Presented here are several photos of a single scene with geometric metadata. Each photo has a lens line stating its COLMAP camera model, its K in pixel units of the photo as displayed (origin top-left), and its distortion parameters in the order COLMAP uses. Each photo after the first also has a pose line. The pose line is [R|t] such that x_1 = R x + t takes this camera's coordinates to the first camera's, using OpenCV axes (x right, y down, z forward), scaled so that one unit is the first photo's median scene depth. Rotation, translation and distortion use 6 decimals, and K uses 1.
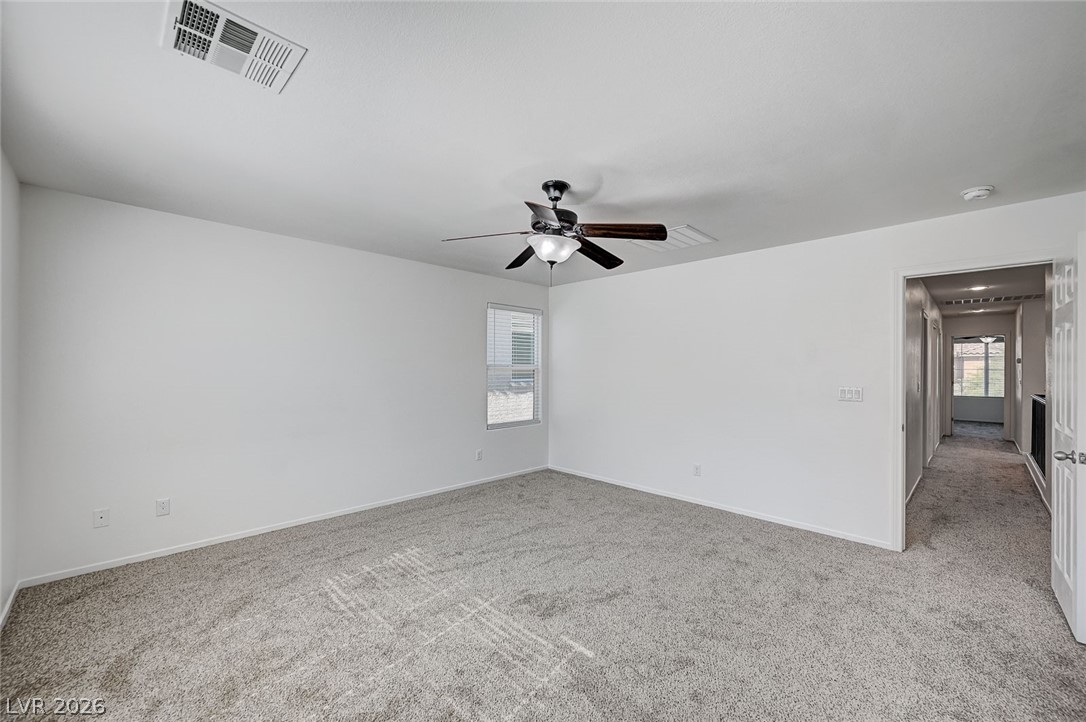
lens RADIAL K [[431.2, 0, 542.9], [0, 431.2, 366.1], [0, 0, 1]] dist [-0.000923, -0.000190]
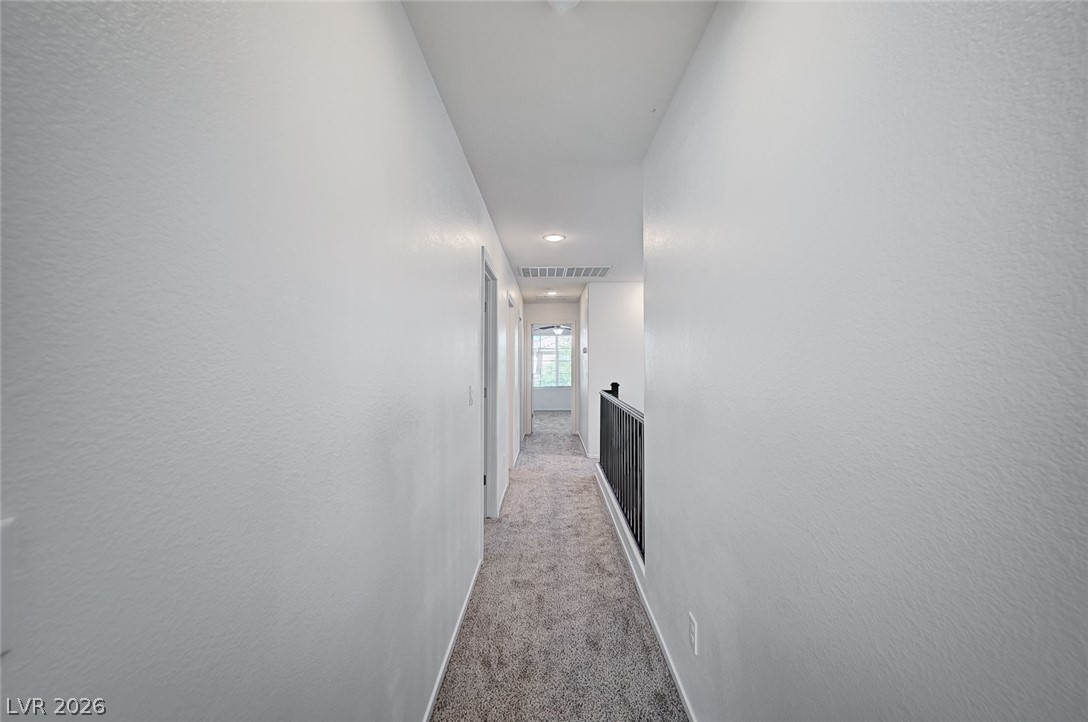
lens RADIAL K [[432.0, 0, 543.9], [0, 432.0, 366.1], [0, 0, 1]] dist [-0.000923, -0.000190]
pose [[0.714227, -0.012250, 0.699807, 0.343204], [0.003846, 0.999900, 0.013577, 0.006198], [-0.699903, -0.007006, 0.714203, 0.344609]]
